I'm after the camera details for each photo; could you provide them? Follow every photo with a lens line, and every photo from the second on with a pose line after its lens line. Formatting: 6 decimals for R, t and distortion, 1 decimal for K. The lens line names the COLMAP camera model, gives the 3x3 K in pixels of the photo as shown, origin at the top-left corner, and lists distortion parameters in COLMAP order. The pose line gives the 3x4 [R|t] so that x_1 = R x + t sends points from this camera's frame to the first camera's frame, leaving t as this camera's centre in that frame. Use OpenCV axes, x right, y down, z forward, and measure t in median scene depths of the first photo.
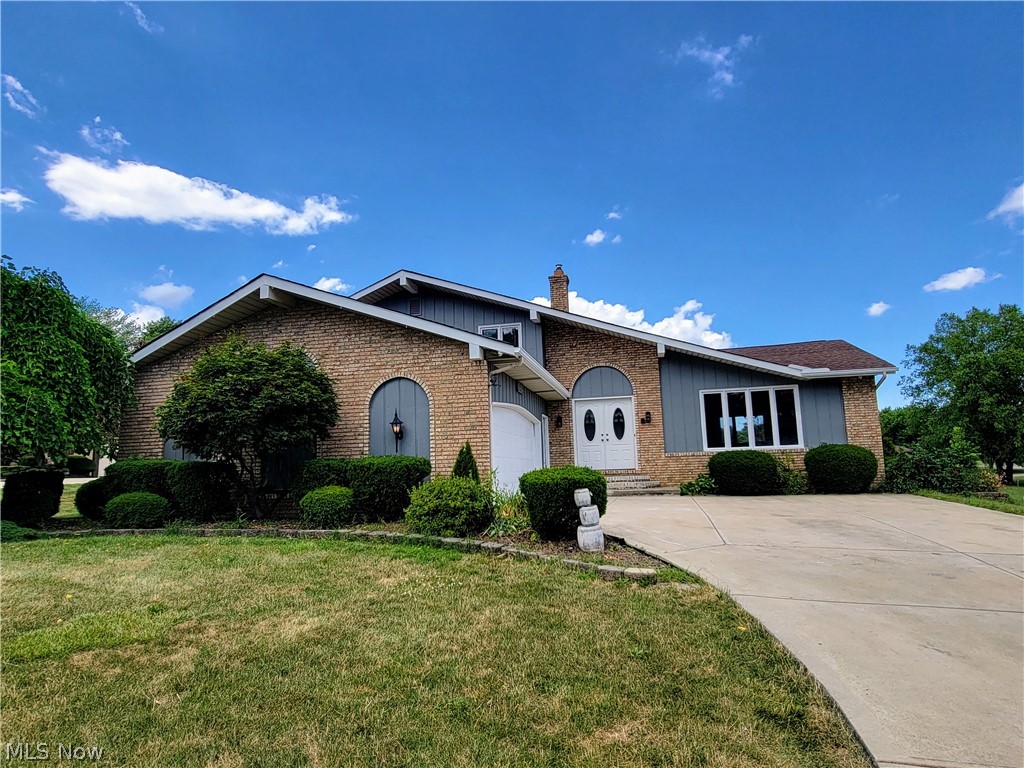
lens RADIAL K [[416.7, 0, 468.8], [0, 416.7, 415.4], [0, 0, 1]] dist [-0.001970, -0.000534]
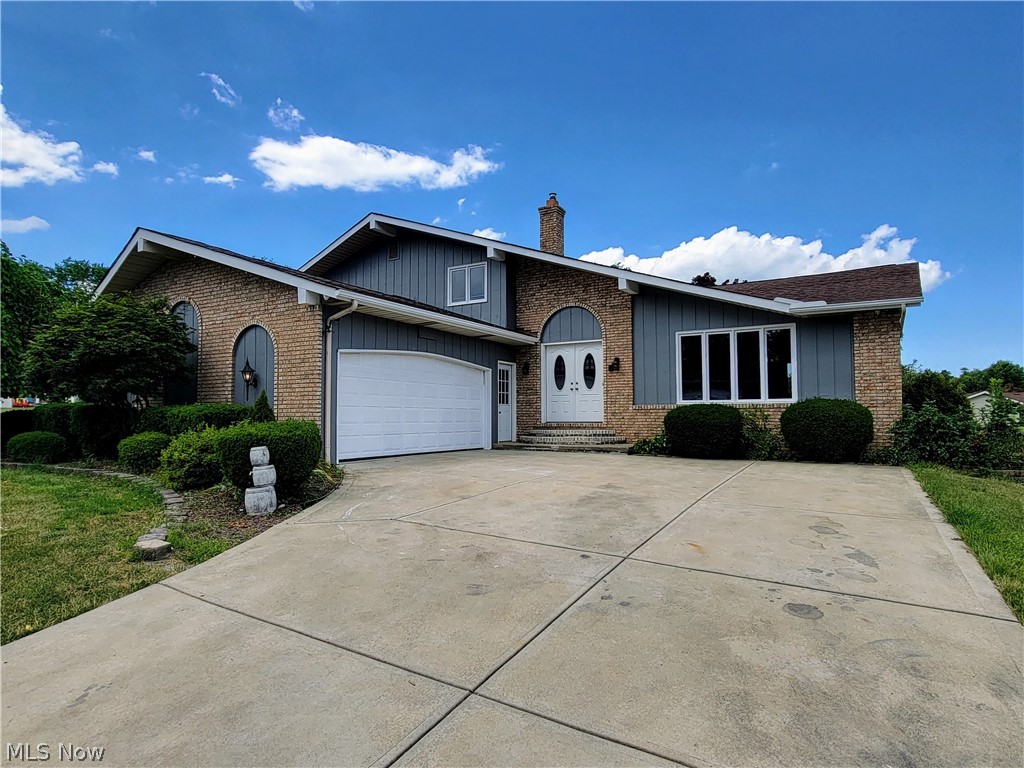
lens RADIAL K [[416.7, 0, 512.1], [0, 416.7, 386.5], [0, 0, 1]] dist [-0.001970, -0.000534]
pose [[0.977675, 0.011498, -0.209808, 0.434832], [0.001914, 0.997973, 0.063609, -0.004776], [0.210114, -0.062591, 0.975671, 0.103945]]
